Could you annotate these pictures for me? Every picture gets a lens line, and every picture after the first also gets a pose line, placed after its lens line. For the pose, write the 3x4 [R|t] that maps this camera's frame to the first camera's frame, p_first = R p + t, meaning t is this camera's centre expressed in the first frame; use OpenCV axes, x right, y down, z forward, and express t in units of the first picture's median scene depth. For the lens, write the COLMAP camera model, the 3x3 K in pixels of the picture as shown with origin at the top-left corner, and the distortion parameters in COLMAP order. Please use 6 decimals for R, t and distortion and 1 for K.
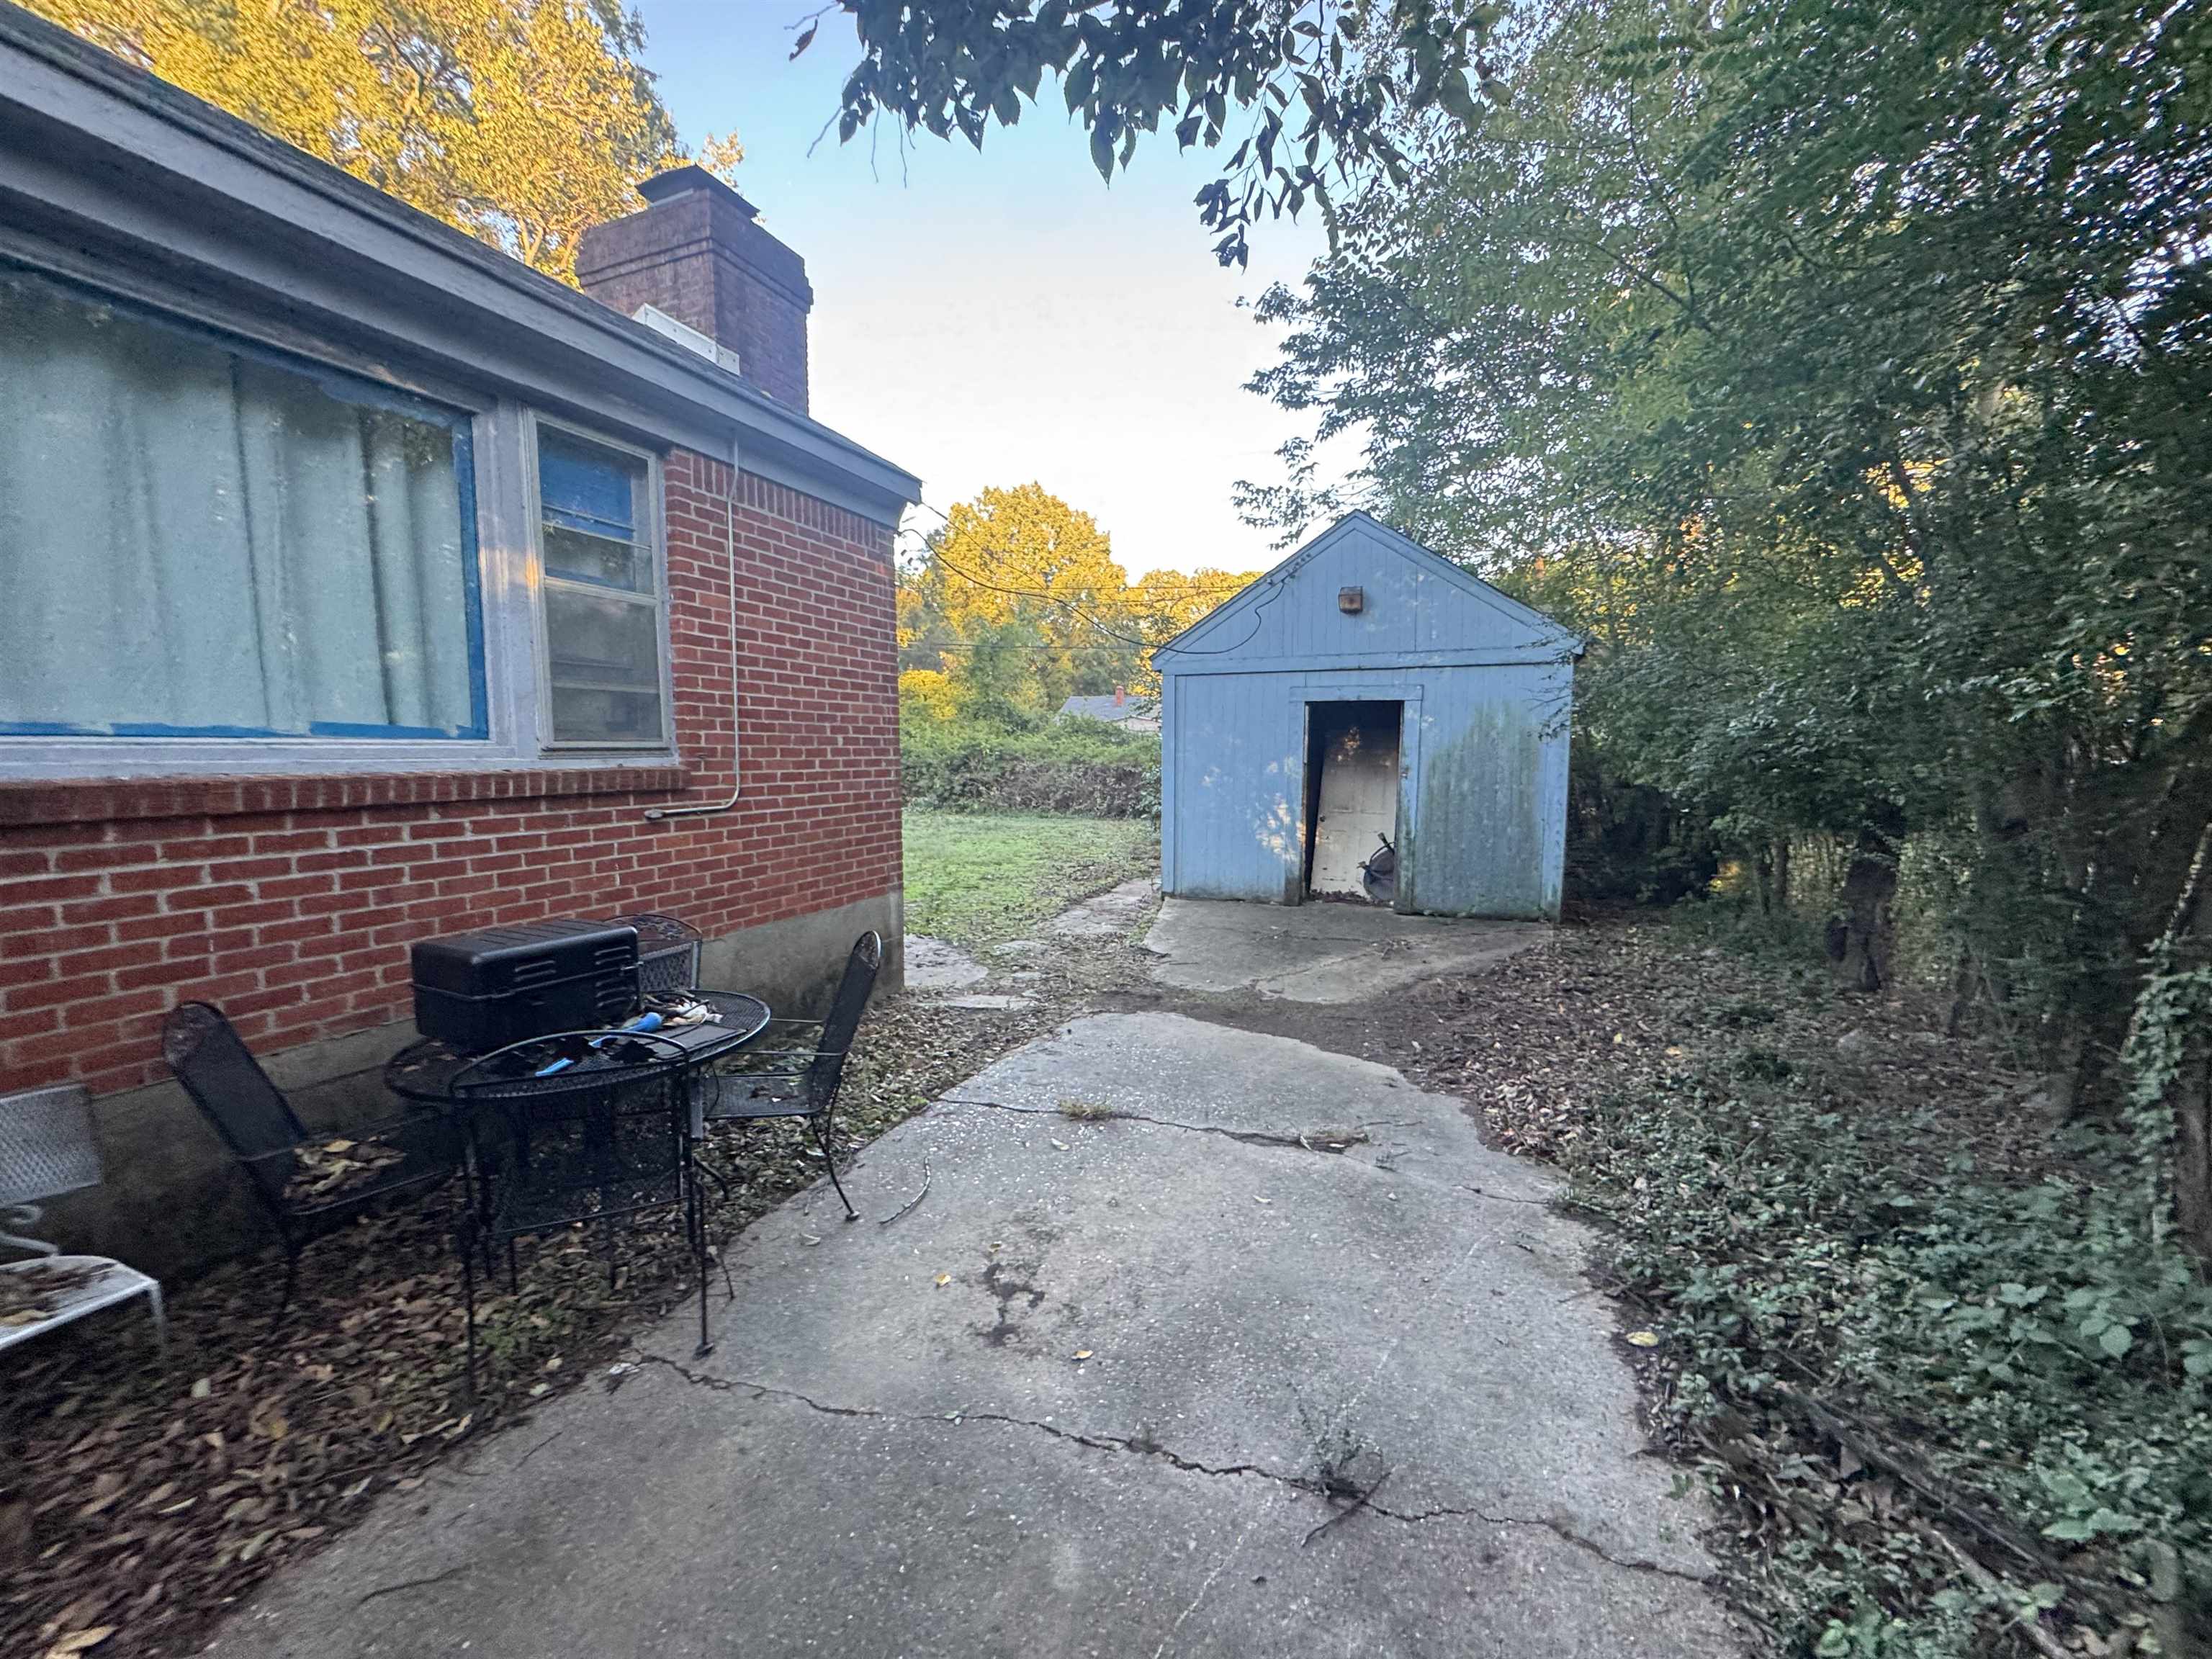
lens RADIAL K [[888.6, 0, 1107.3], [0, 888.6, 830.6], [0, 0, 1]] dist [-0.002616, 0.000109]
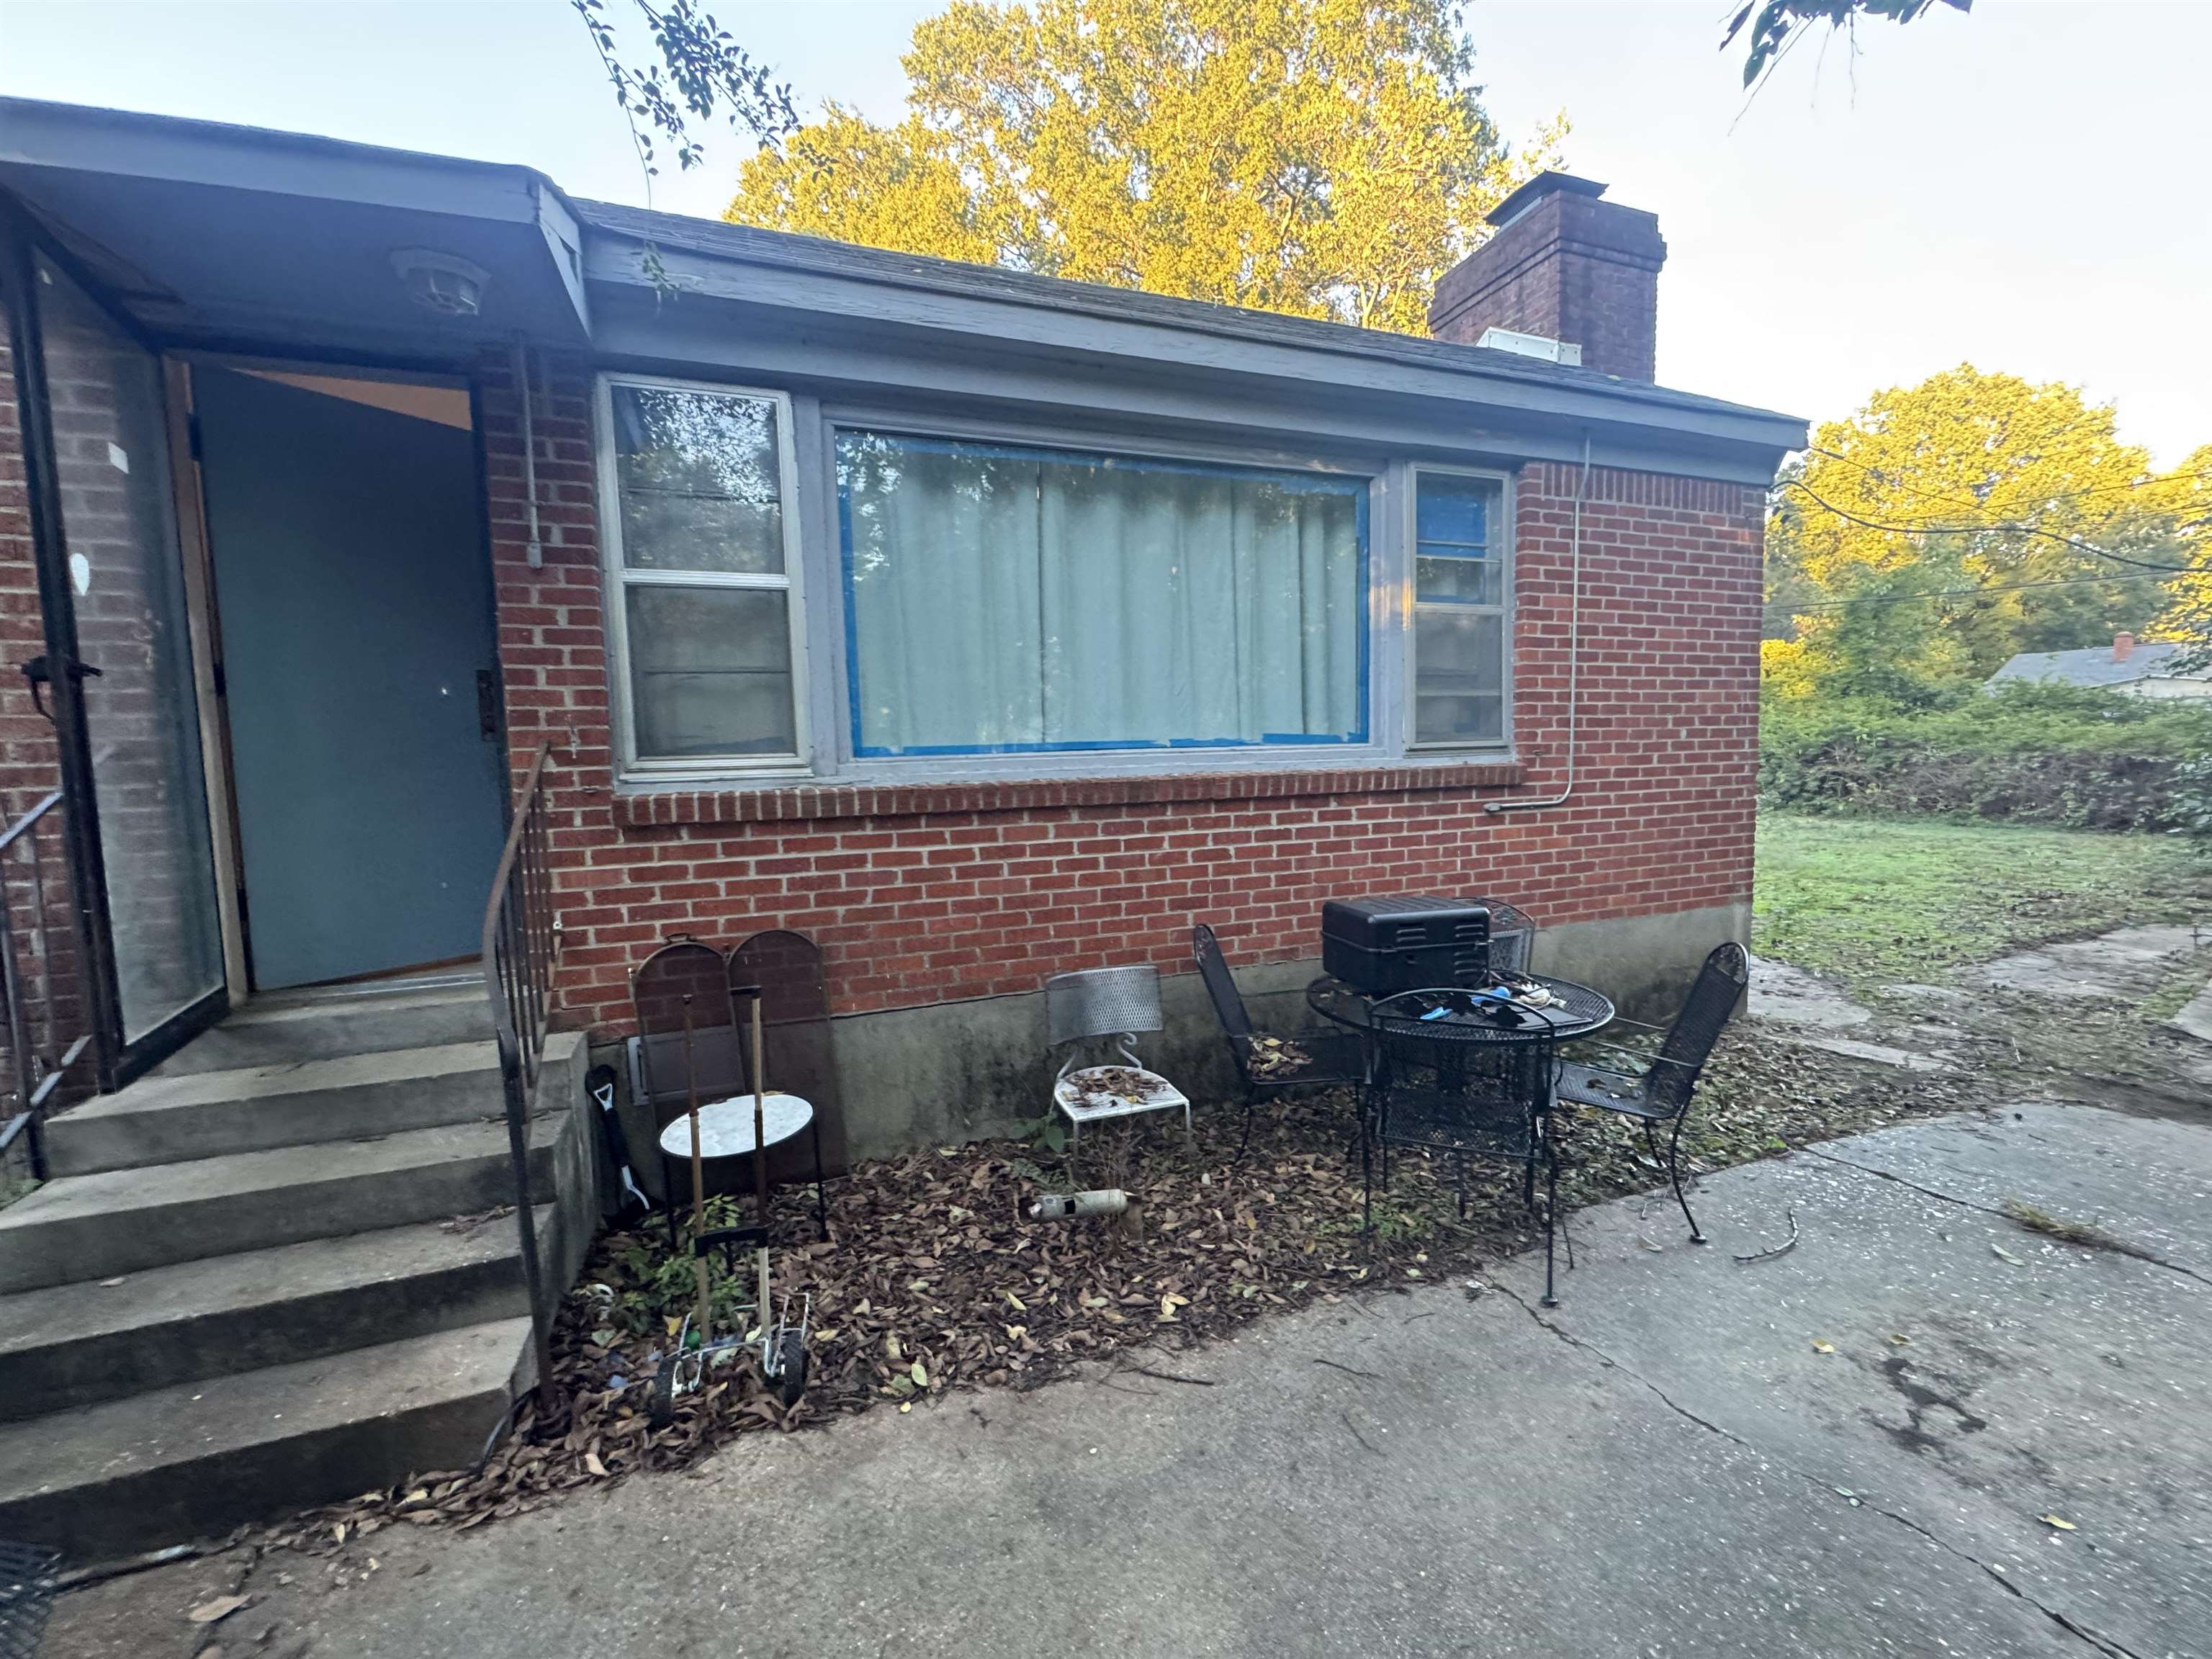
lens RADIAL K [[888.6, 0, 1100.9], [0, 888.6, 829.3], [0, 0, 1]] dist [-0.002616, 0.000109]
pose [[0.670148, 0.048039, -0.740671, -0.029235], [-0.043301, 0.998734, 0.025598, 0.001359], [0.740963, 0.014918, 0.671380, -0.097713]]
